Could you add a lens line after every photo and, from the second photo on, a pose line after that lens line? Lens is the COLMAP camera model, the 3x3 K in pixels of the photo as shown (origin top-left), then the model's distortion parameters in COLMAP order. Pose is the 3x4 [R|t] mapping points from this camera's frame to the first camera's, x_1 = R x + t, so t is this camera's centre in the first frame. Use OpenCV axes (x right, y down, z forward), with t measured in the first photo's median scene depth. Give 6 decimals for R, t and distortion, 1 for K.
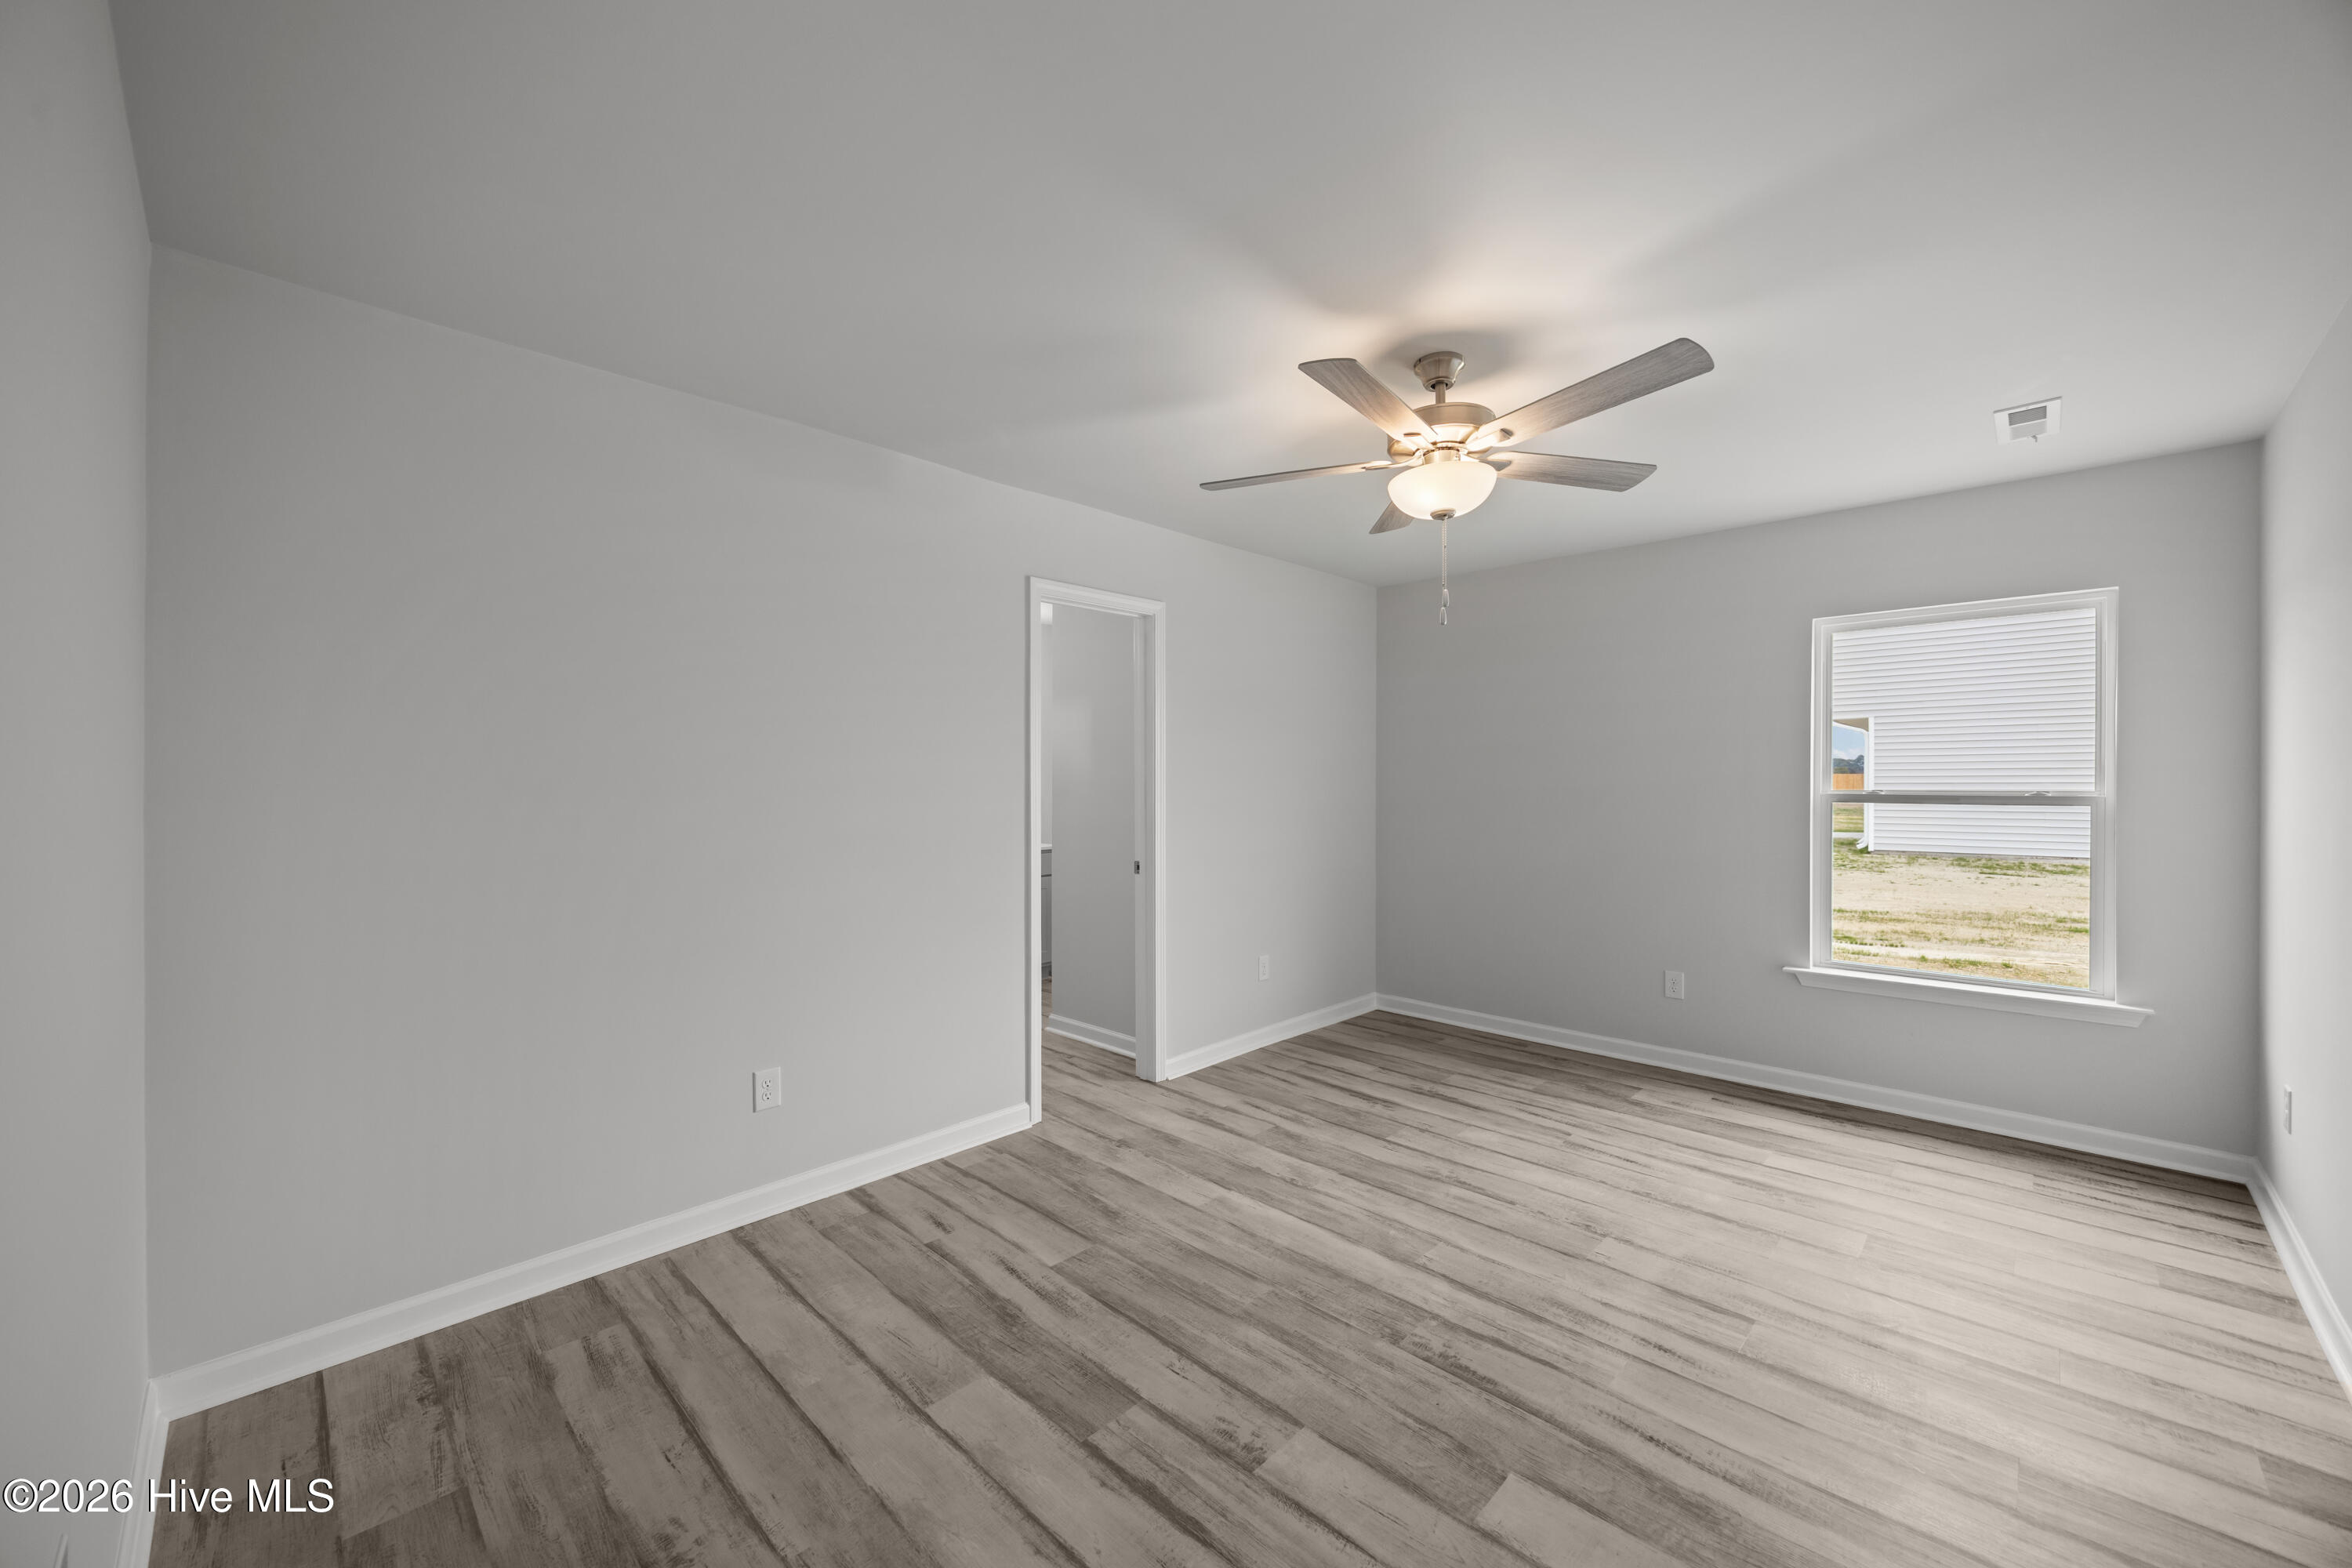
lens RADIAL K [[898.5, 0, 1176.3], [0, 898.5, 785.8], [0, 0, 1]] dist [-0.001659, -0.000045]
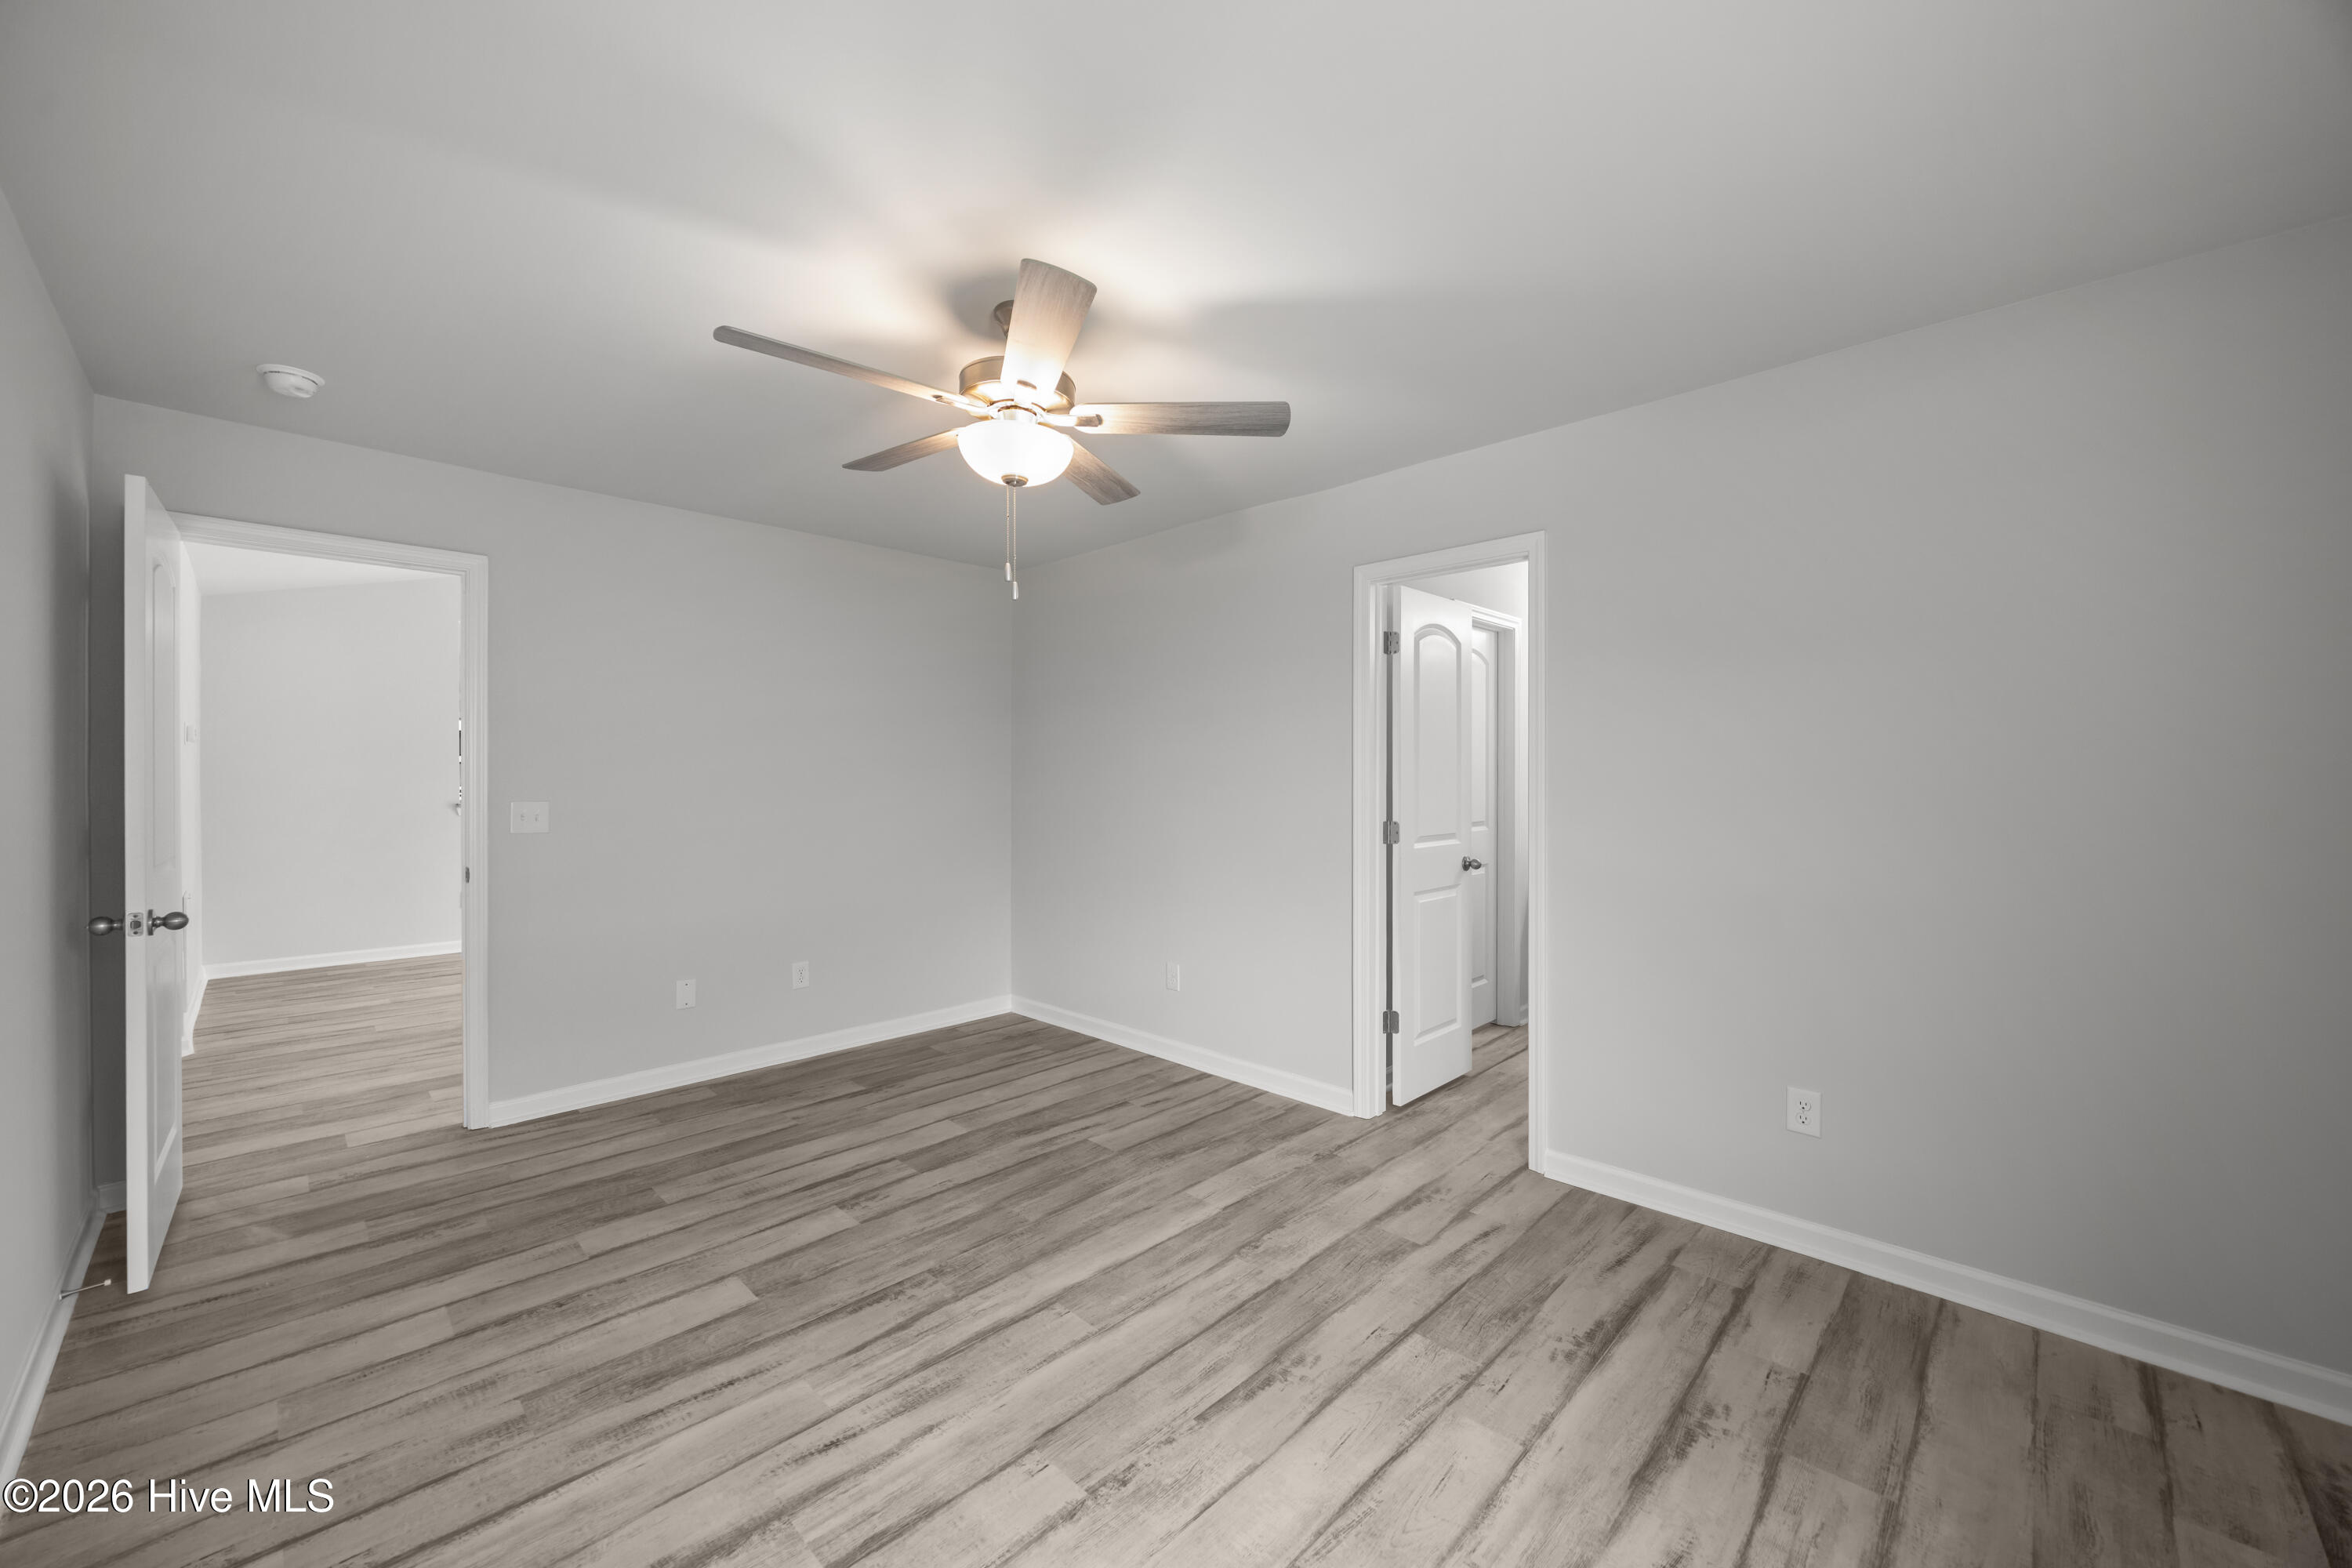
lens RADIAL K [[898.5, 0, 1176.2], [0, 898.5, 779.5], [0, 0, 1]] dist [-0.001659, -0.000045]
pose [[-0.004464, 0.006879, -0.999966, 1.149253], [-0.001594, 0.999975, 0.006886, -0.004663], [0.999989, 0.001625, -0.004453, 1.104858]]
